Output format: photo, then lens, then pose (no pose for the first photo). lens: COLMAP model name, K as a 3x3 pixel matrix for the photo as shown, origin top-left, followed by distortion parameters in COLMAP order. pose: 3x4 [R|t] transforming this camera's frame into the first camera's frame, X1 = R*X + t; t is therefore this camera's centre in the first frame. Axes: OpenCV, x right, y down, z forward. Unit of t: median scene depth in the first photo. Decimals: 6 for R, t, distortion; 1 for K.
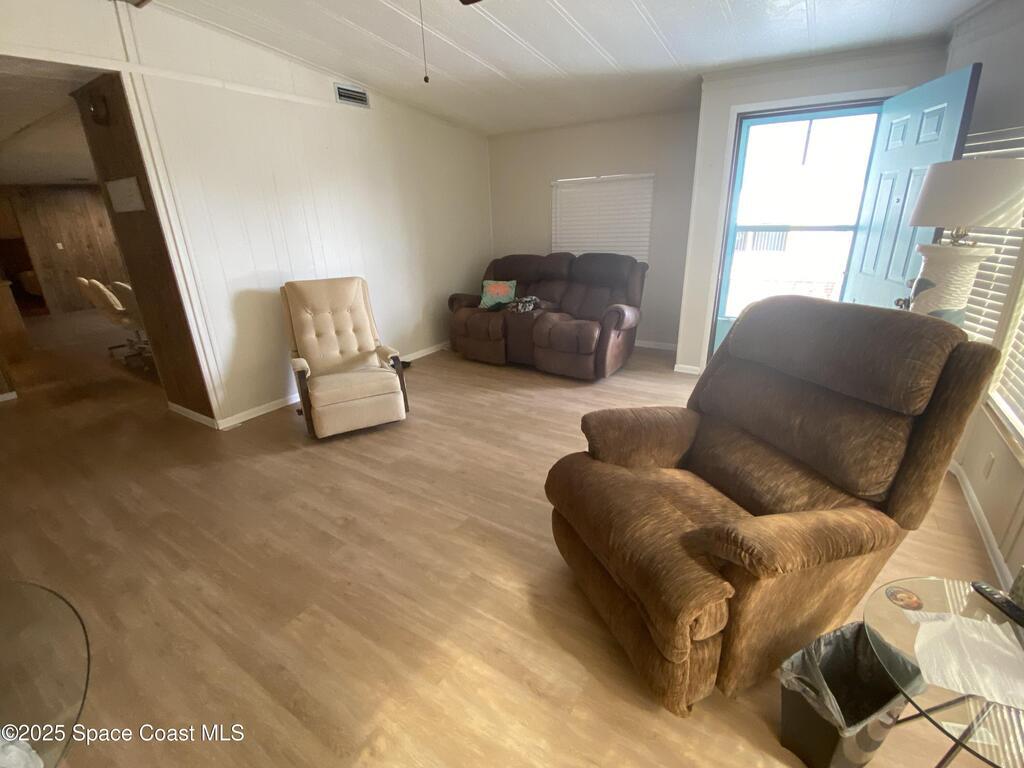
lens RADIAL K [[460.7, 0, 509.1], [0, 460.7, 384.3], [0, 0, 1]] dist [-0.000959, -0.000165]
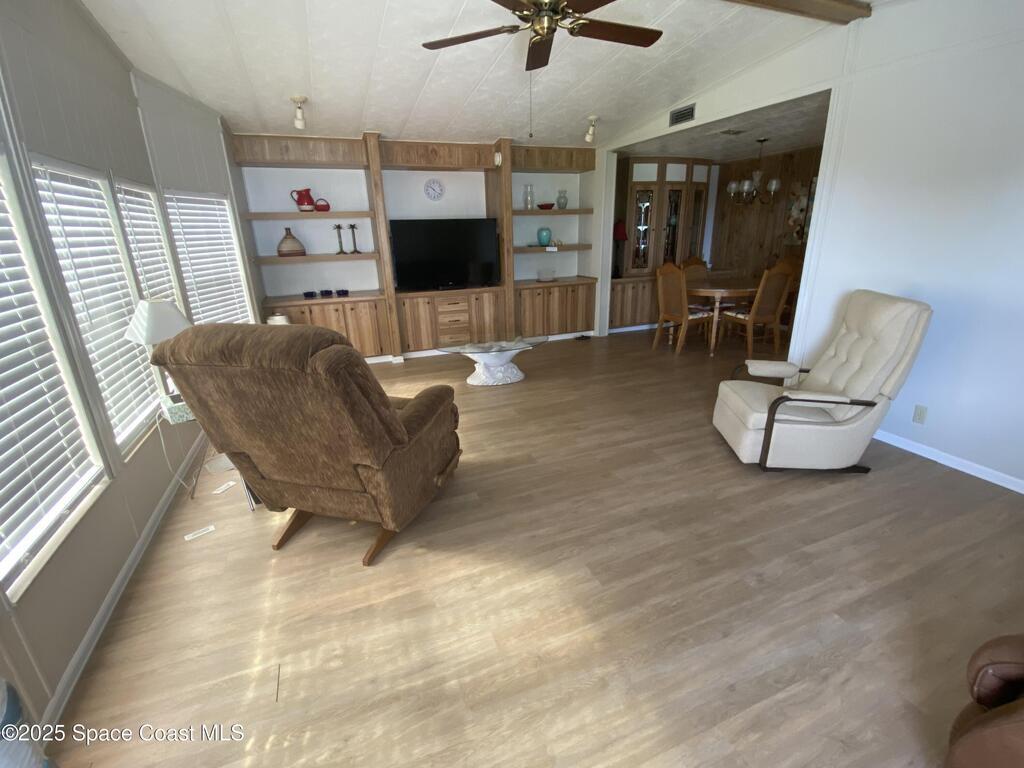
lens RADIAL K [[460.7, 0, 509.1], [0, 460.7, 384.3], [0, 0, 1]] dist [-0.000959, -0.000165]
pose [[-0.561516, 0.311996, -0.766393, 0.755174], [-0.252045, 0.817691, 0.517547, -0.459080], [0.788145, 0.483776, -0.380510, 1.156169]]
